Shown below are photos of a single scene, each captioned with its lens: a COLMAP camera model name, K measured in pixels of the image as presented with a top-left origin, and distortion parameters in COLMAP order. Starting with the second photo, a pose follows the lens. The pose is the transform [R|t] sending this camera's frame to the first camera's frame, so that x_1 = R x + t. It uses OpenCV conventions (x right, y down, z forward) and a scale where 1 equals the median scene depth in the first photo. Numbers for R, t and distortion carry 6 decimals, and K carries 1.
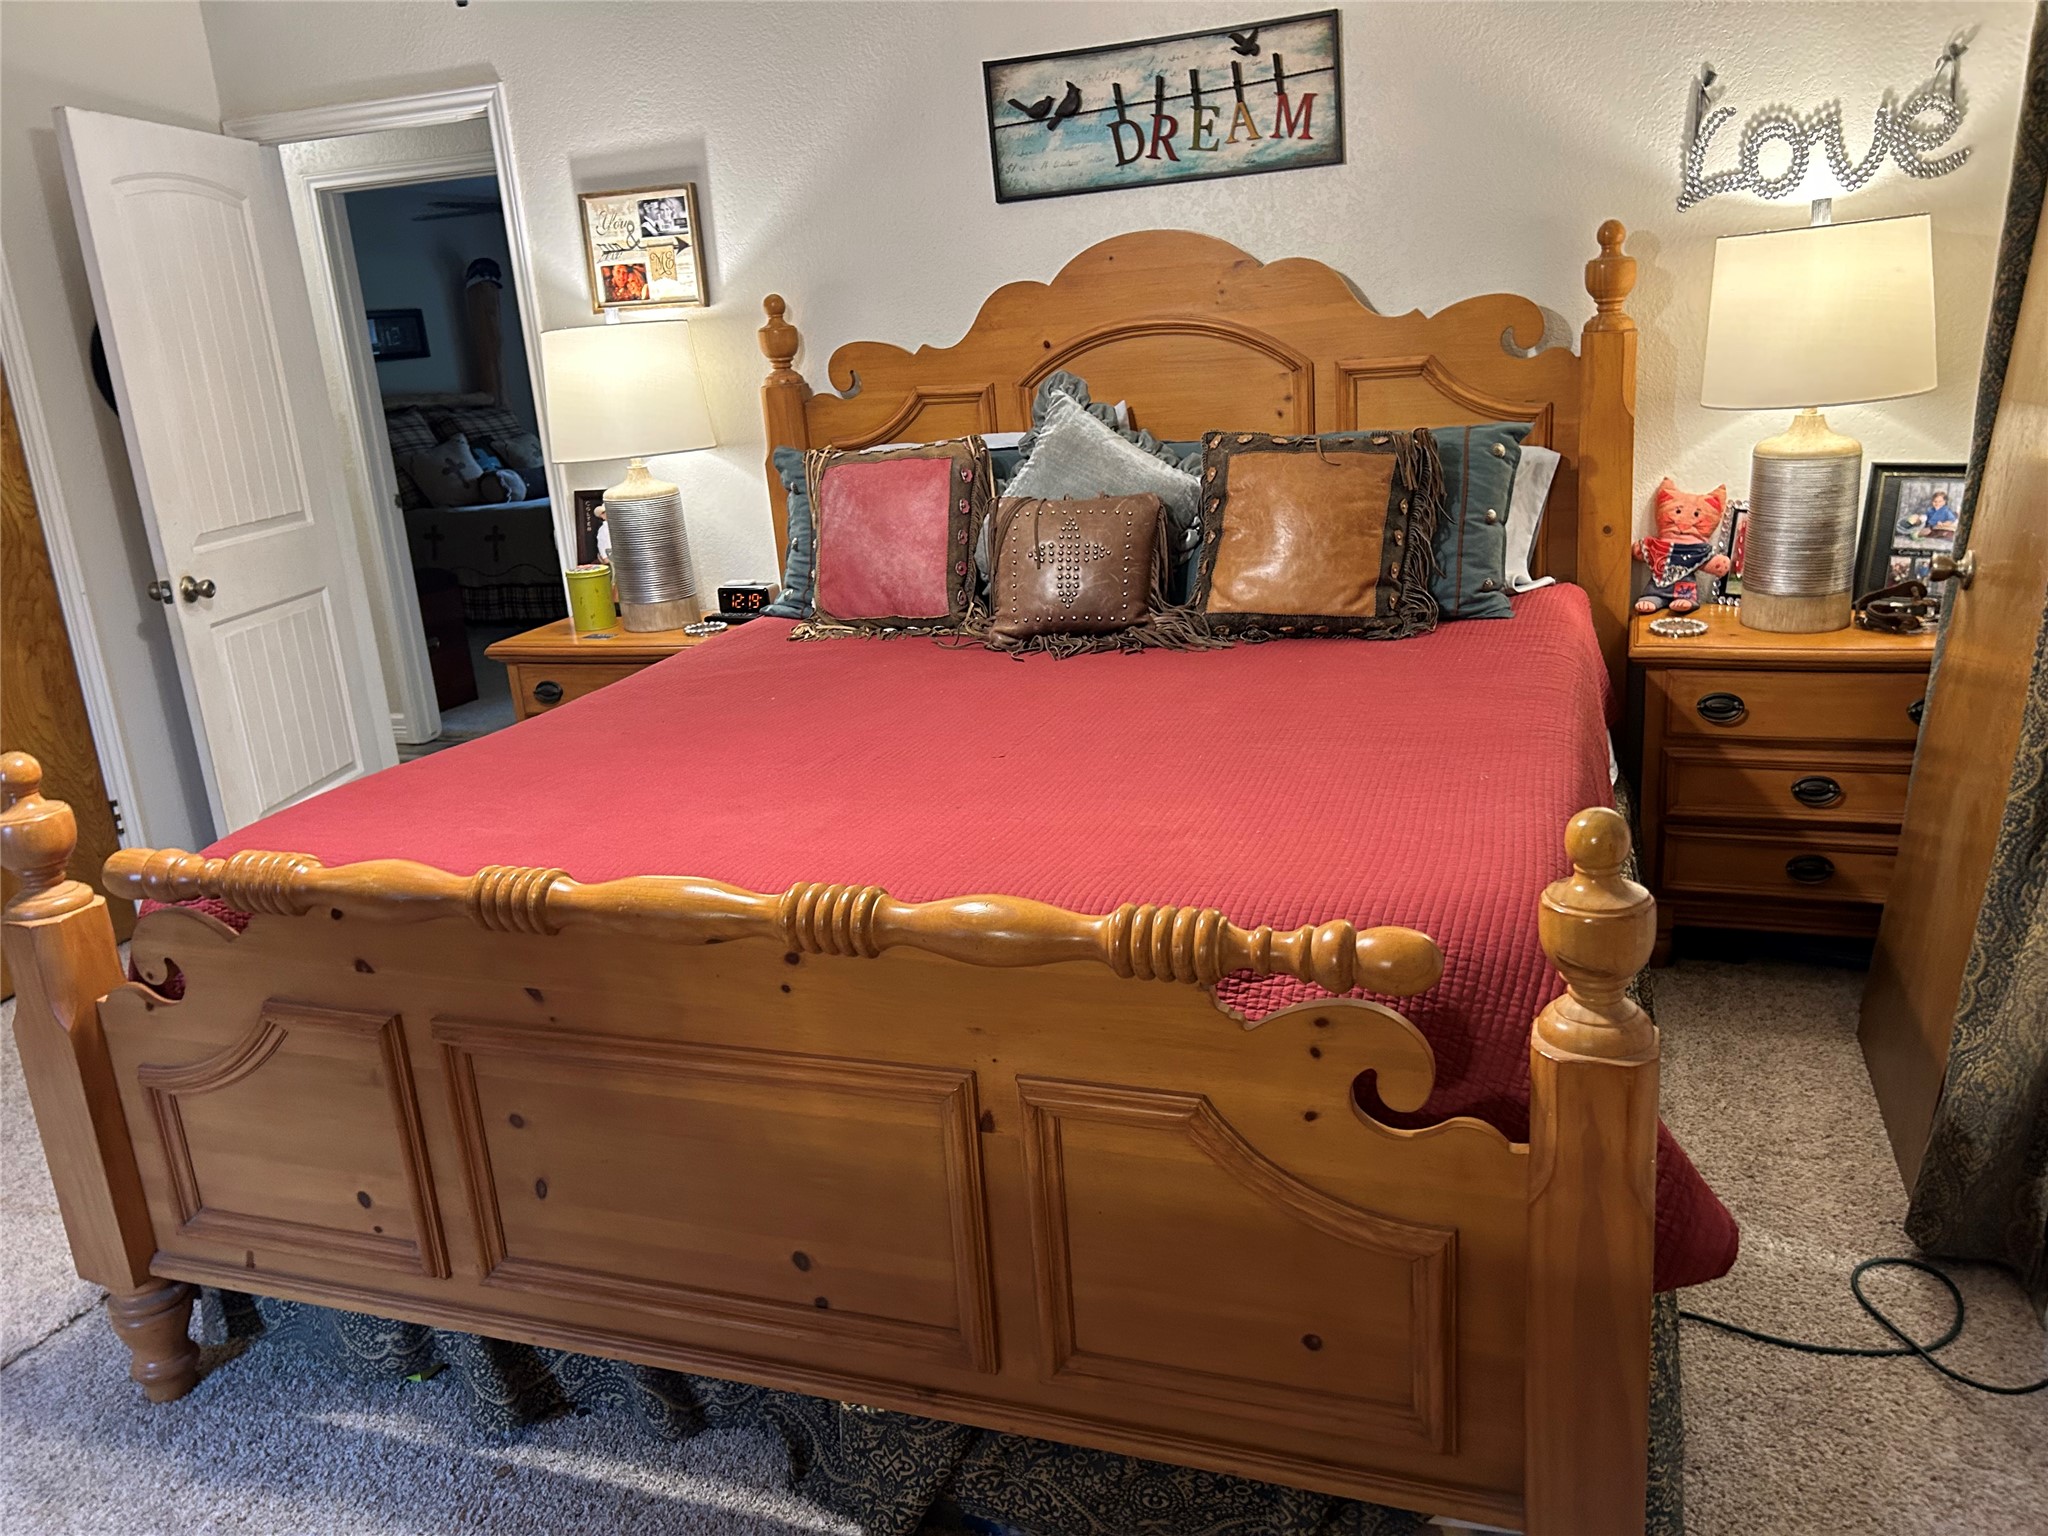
lens RADIAL K [[1547.0, 0, 1058.6], [0, 1547.0, 732.5], [0, 0, 1]] dist [0.057463, -0.063298]
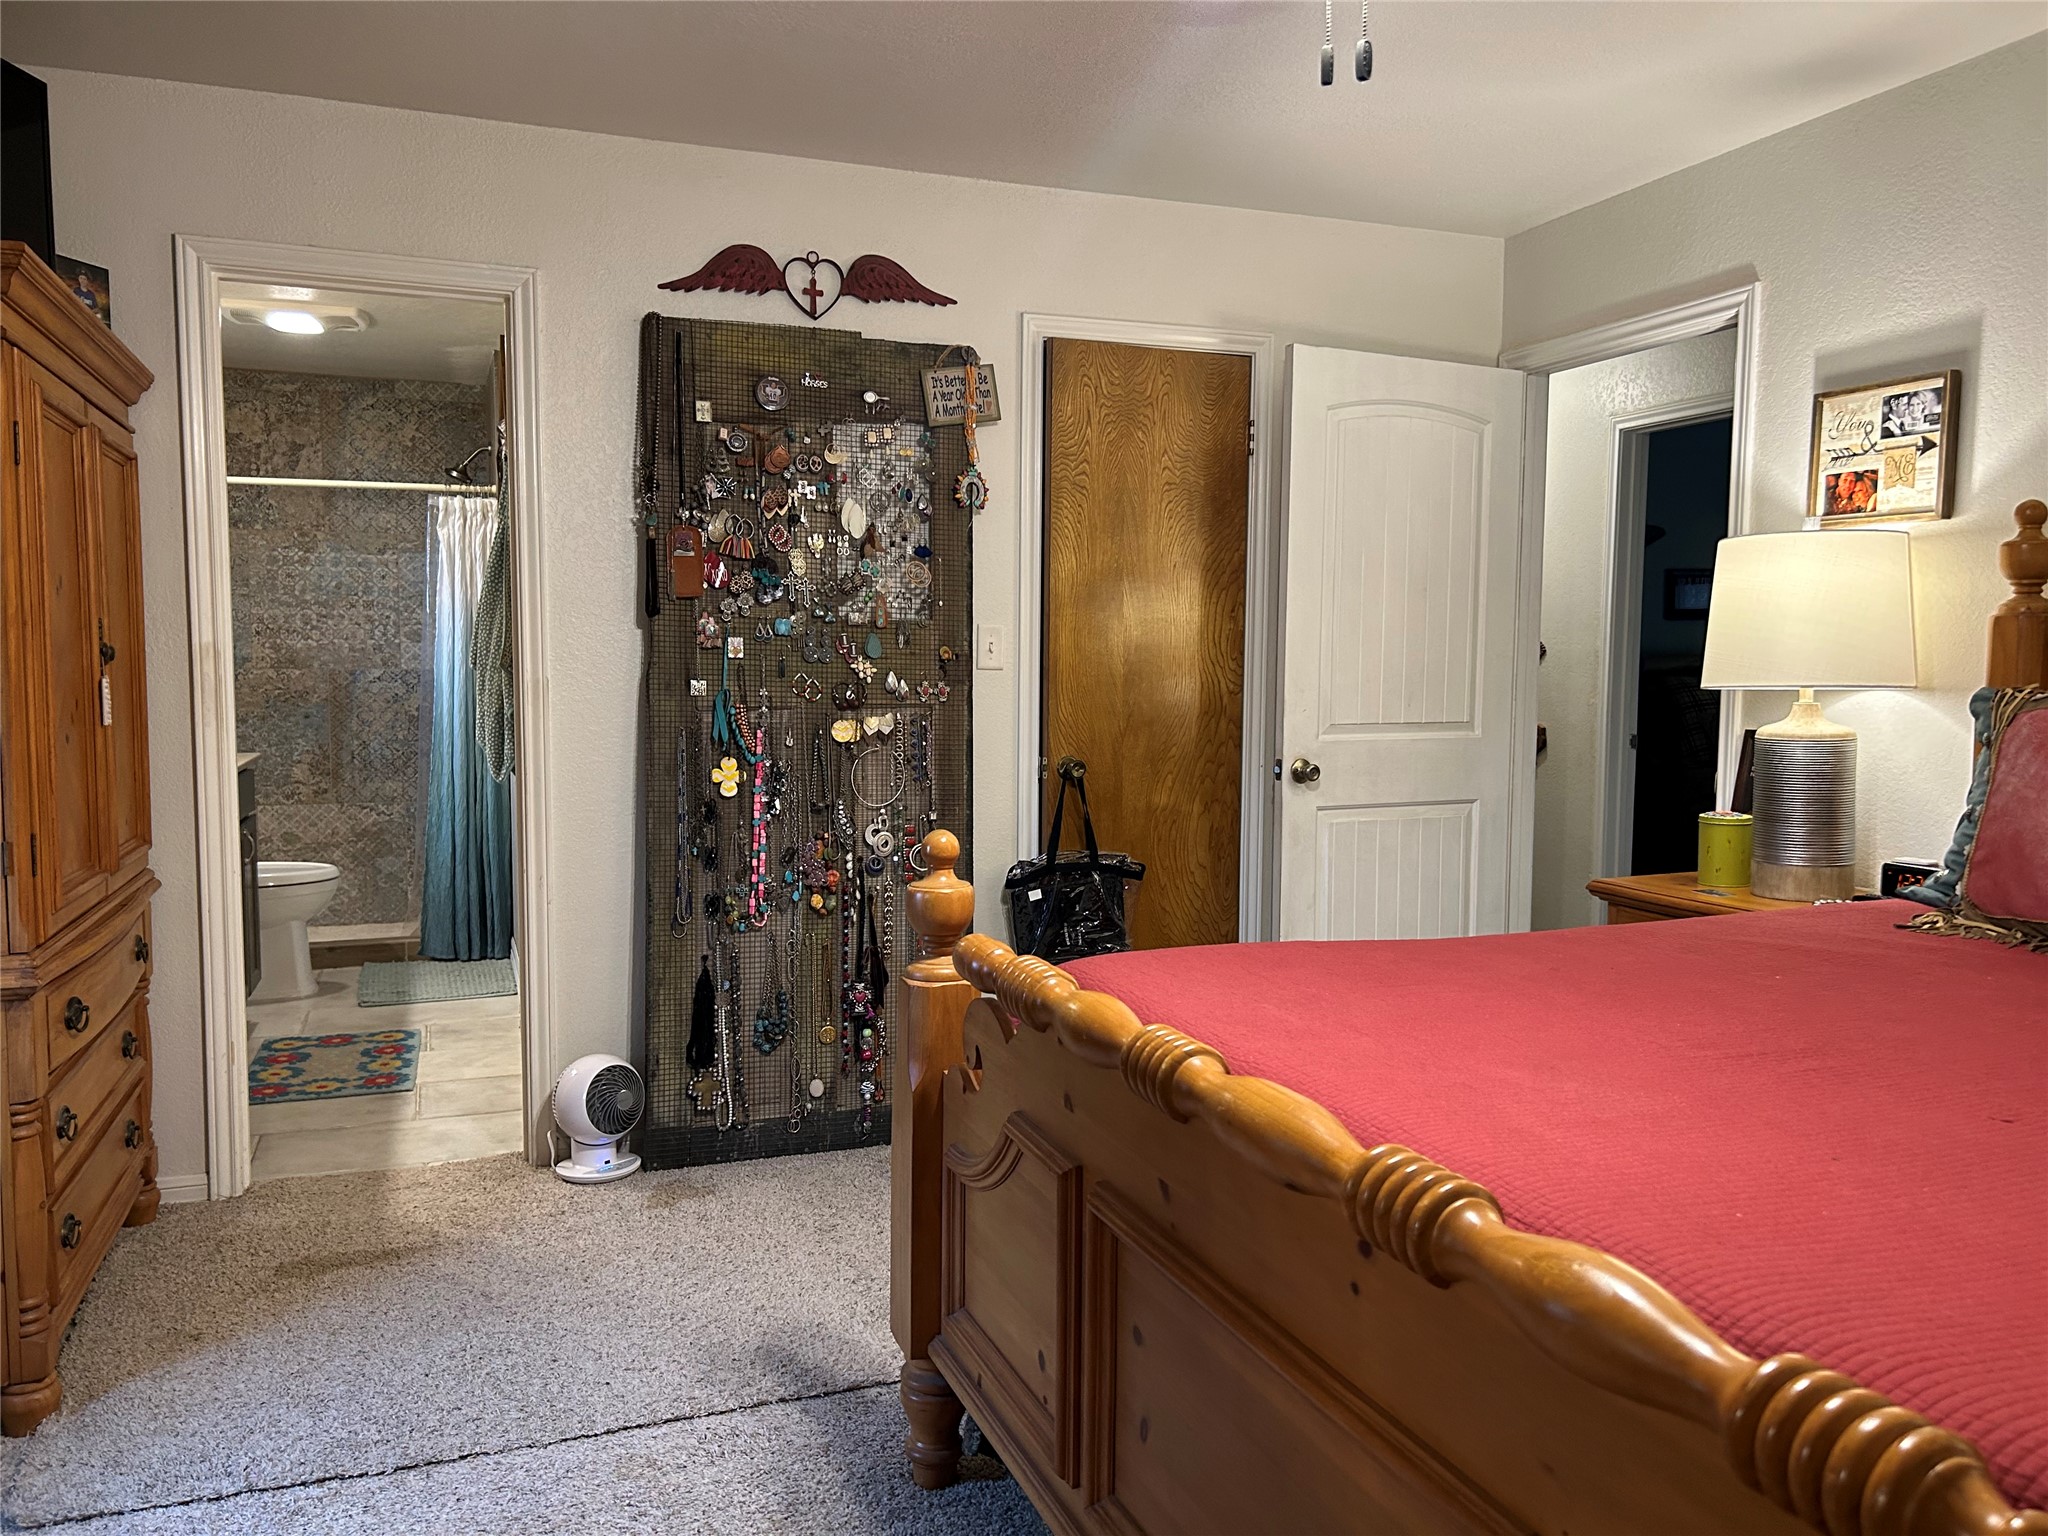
lens RADIAL K [[1547.0, 0, 1013.9], [0, 1547.0, 783.8], [0, 0, 1]] dist [0.057463, -0.063298]
pose [[0.644095, 0.137459, -0.752494, 0.090556], [-0.244827, 0.969020, -0.032546, 0.001878], [0.724708, 0.205194, 0.657794, 0.152310]]
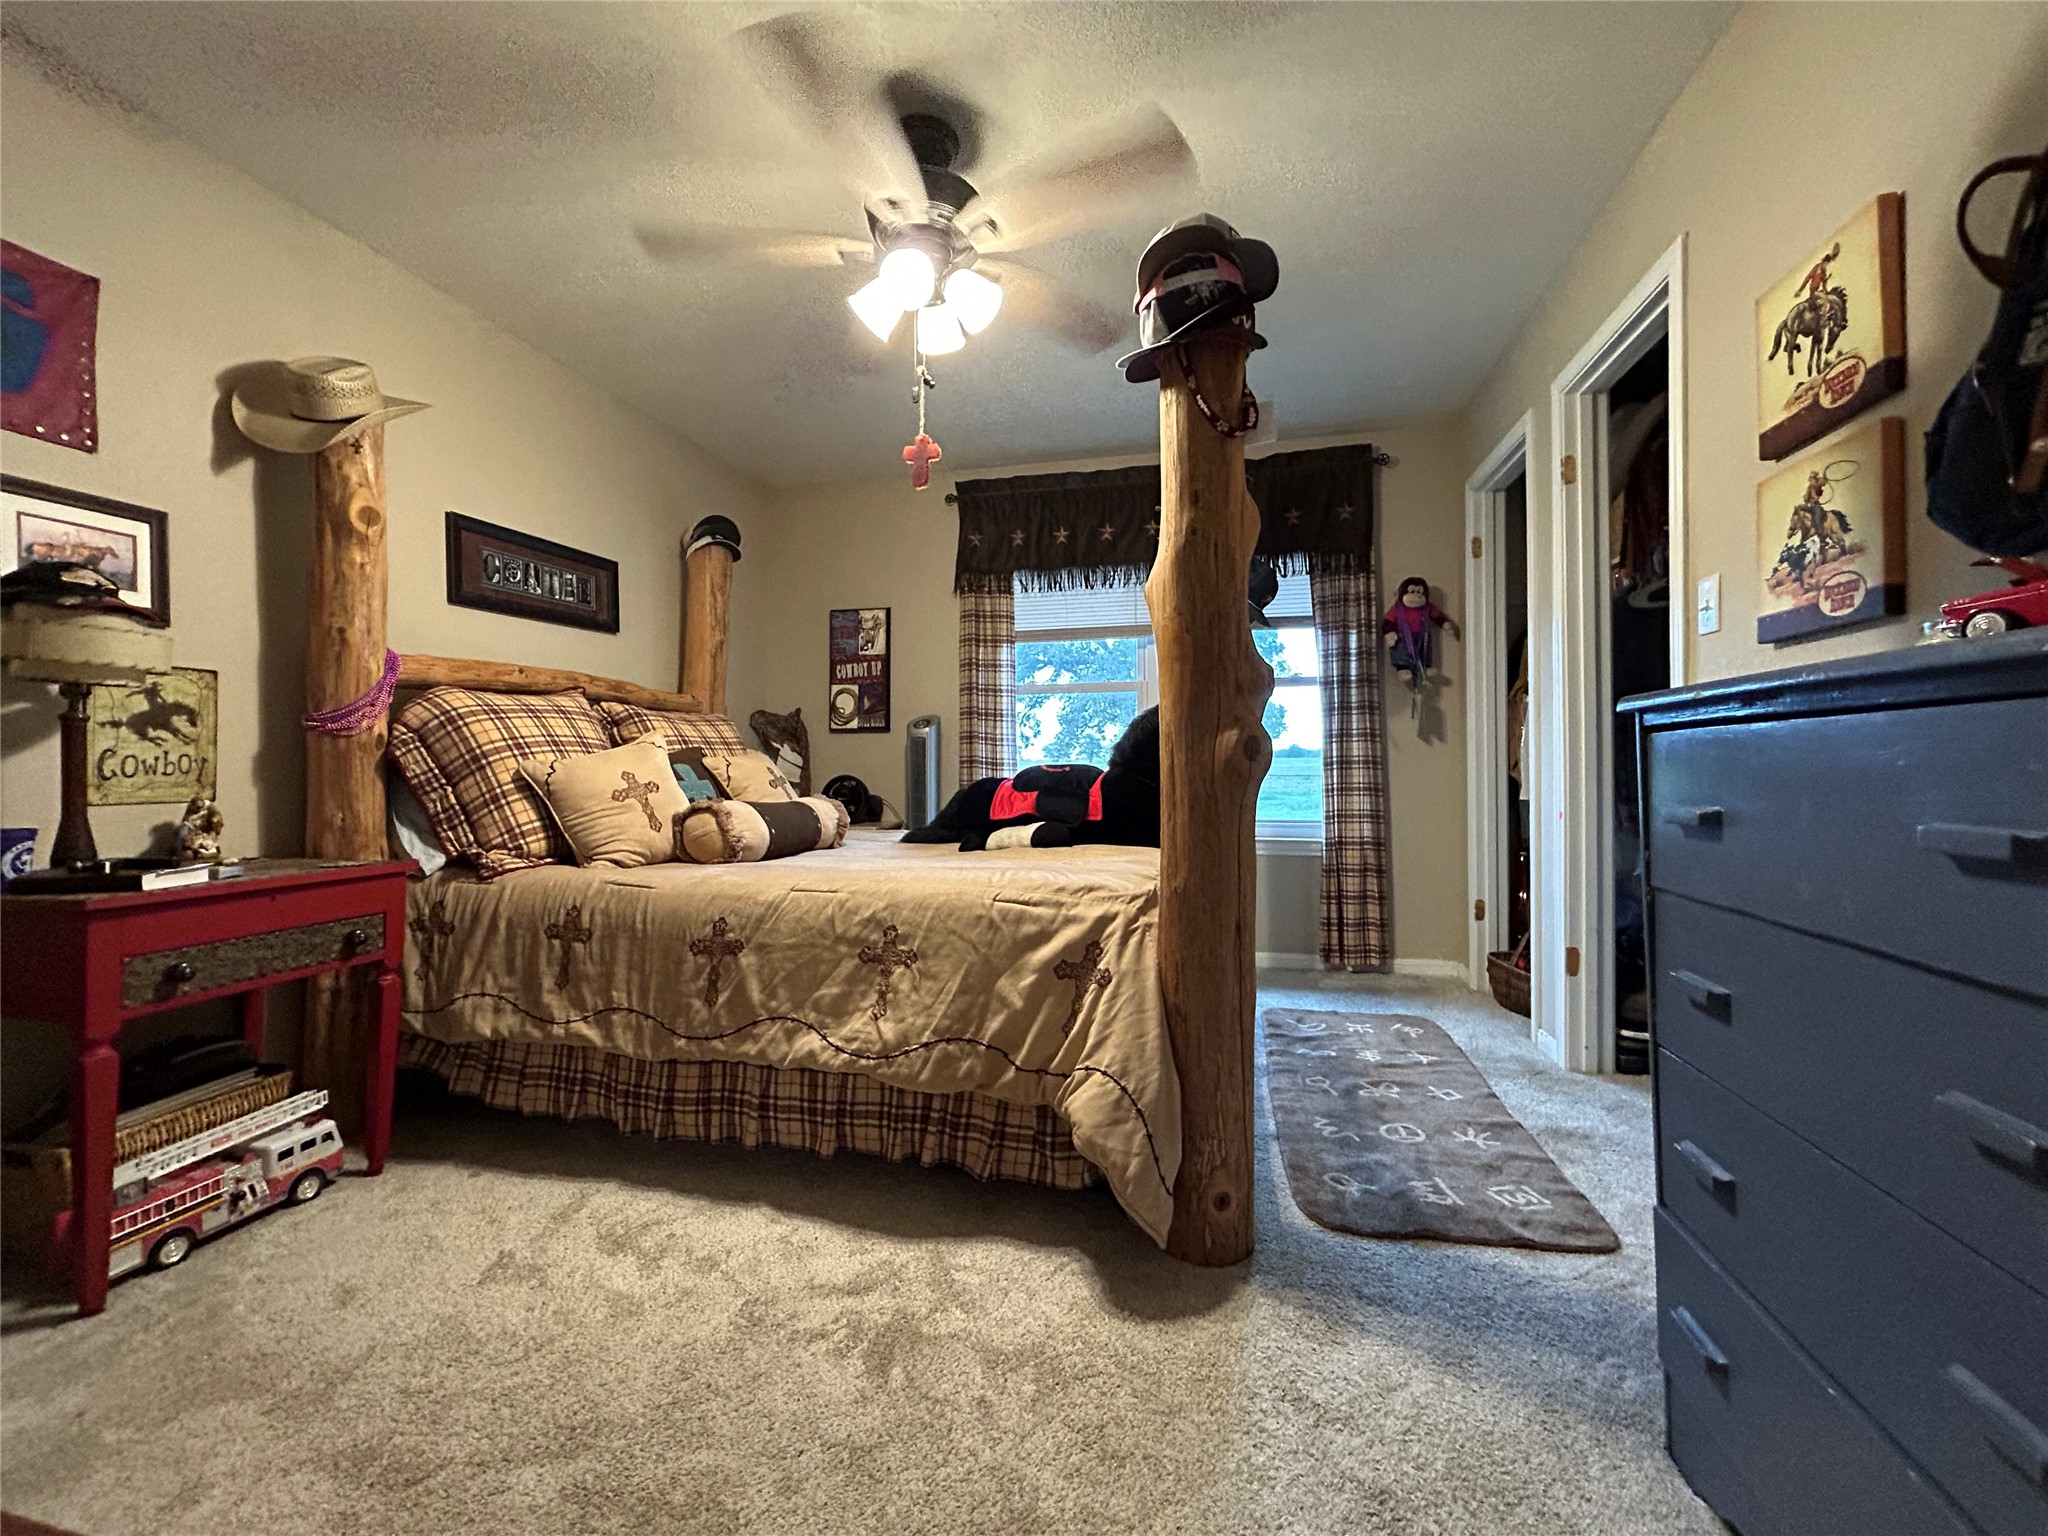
lens RADIAL K [[830.0, 0, 1022.8], [0, 830.0, 764.4], [0, 0, 1]] dist [-0.001880, 0.000068]
pose [[0.992752, 0.065633, 0.100677, -0.286034], [-0.036467, 0.962721, -0.268027, -0.108823], [-0.114515, 0.262413, 0.958137, 0.713684]]
